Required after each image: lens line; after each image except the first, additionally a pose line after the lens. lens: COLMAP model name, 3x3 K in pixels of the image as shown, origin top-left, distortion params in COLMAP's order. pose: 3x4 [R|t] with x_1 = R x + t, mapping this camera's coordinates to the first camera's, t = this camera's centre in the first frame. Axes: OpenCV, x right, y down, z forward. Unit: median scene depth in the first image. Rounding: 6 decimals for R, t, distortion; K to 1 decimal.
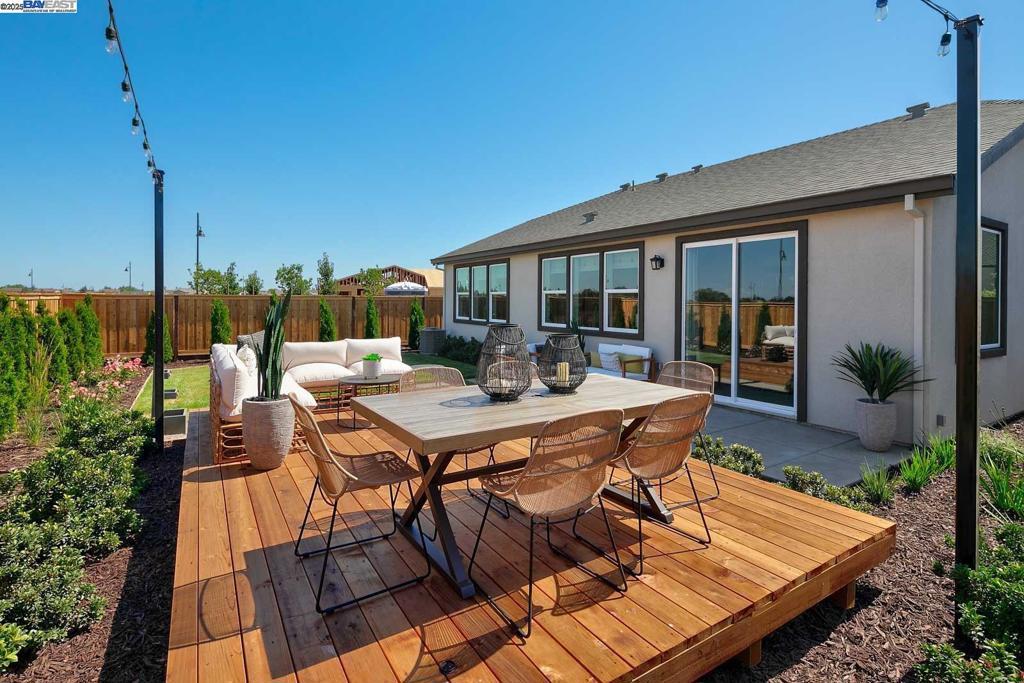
lens RADIAL K [[497.1, 0, 506.6], [0, 497.1, 308.0], [0, 0, 1]] dist [0.003198, -0.000855]
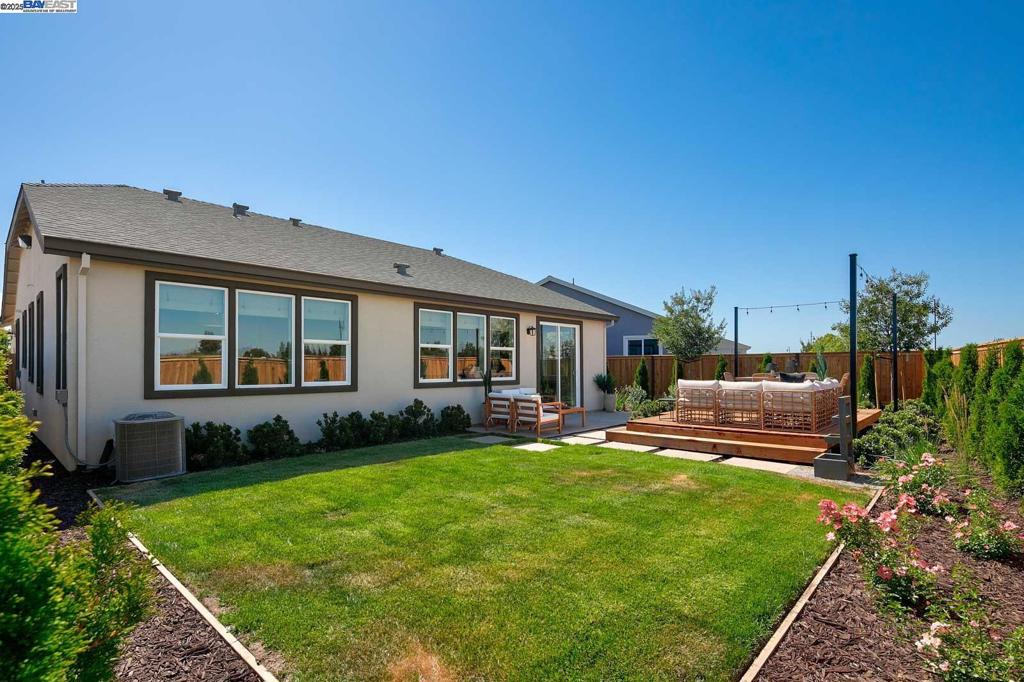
lens RADIAL K [[497.1, 0, 510.7], [0, 497.1, 351.5], [0, 0, 1]] dist [0.003198, -0.000855]
pose [[-0.266800, 0.025028, 0.963427, -0.742028], [0.016858, 0.999631, -0.021300, 0.001754], [-0.963604, 0.010558, -0.267124, 0.959733]]
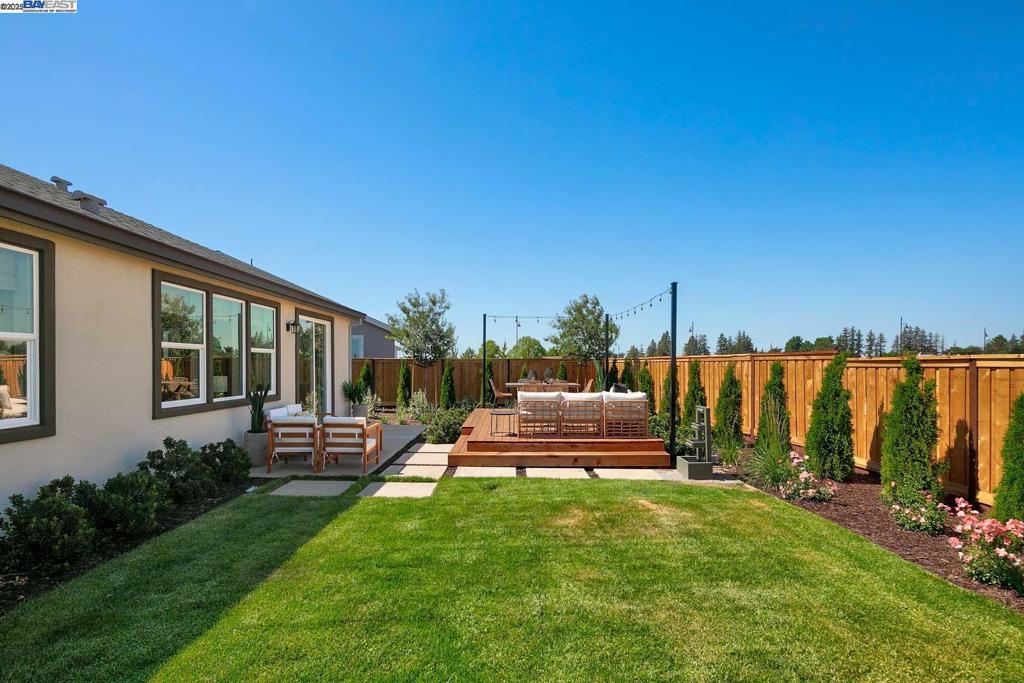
lens RADIAL K [[497.1, 0, 511.4], [0, 497.1, 354.8], [0, 0, 1]] dist [0.003198, -0.000855]
pose [[-0.857628, -0.000054, 0.514270, -0.453894], [-0.000987, 0.999998, -0.001540, -0.017857], [-0.514269, -0.001828, -0.857627, 1.119105]]
